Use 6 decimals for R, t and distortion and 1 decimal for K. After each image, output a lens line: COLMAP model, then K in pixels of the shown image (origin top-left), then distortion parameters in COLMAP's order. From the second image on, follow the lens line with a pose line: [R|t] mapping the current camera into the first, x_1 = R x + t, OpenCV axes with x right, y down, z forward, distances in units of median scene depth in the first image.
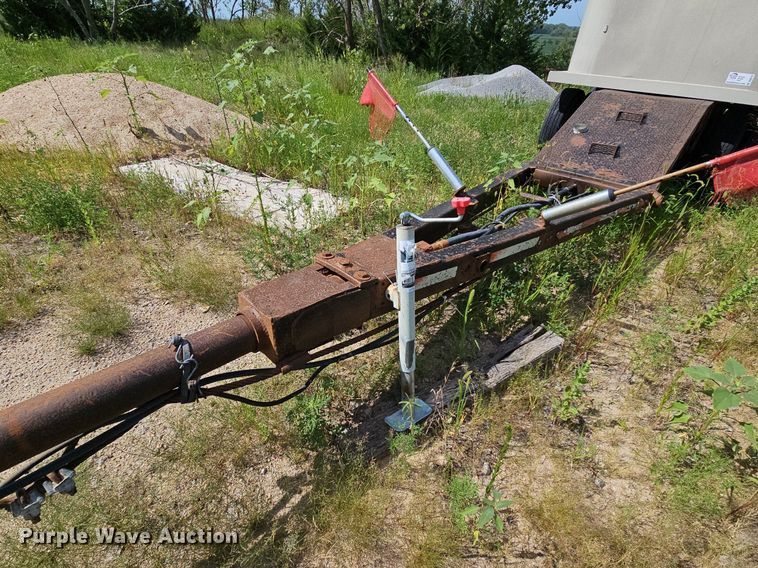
lens RADIAL K [[374.7, 0, 379.0], [0, 374.7, 284.0], [0, 0, 1]] dist [0.001013, -0.000055]
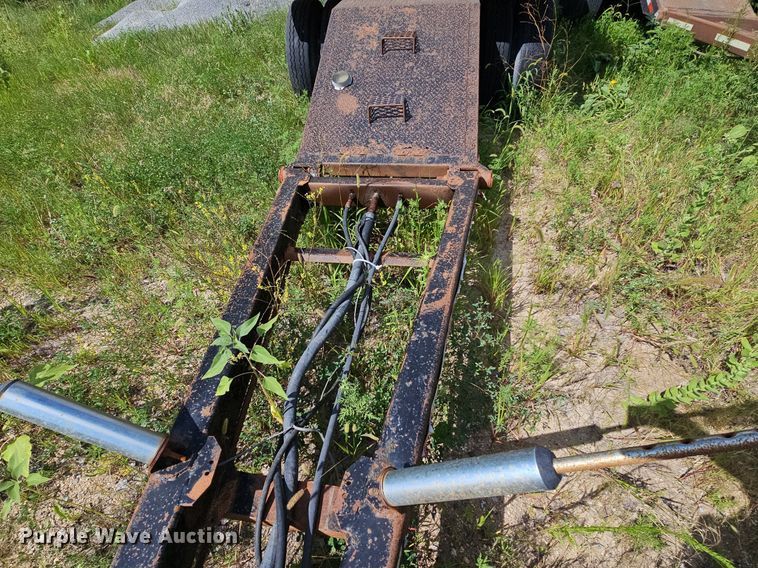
lens RADIAL K [[374.7, 0, 379.0], [0, 374.7, 284.0], [0, 0, 1]] dist [0.001013, -0.000055]
pose [[0.822058, -0.461890, 0.332983, 0.221569], [0.390186, 0.882861, 0.261364, -0.258790], [-0.414699, -0.084931, 0.905986, 0.372743]]
